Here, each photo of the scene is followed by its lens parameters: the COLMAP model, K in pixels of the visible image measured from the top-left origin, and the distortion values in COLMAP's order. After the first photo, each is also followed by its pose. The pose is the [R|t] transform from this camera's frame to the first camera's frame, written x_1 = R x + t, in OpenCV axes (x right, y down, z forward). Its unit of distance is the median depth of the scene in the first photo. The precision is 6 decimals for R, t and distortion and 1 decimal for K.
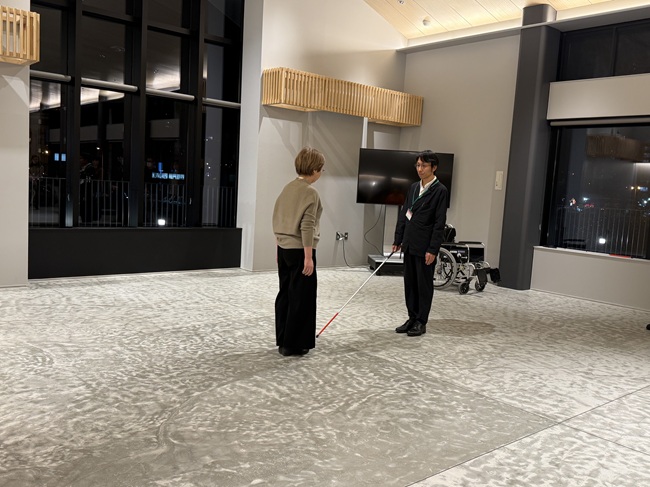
lens RADIAL K [[600.3, 0, 324.4], [0, 600.3, 242.7], [0, 0, 1]] dist [0.195496, -0.429110]
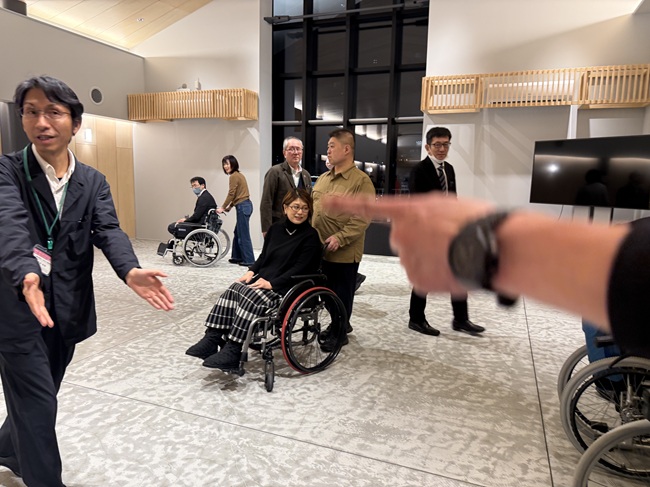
lens RADIAL K [[458.1, 0, 325.0], [0, 458.1, 243.5], [0, 0, 1]] dist [0.037665, -0.051456]
pose [[0.454851, 0.068369, -0.887939, 0.933934], [-0.076228, 0.996379, 0.037671, -0.012902], [0.887299, 0.050551, 0.458416, 0.734545]]
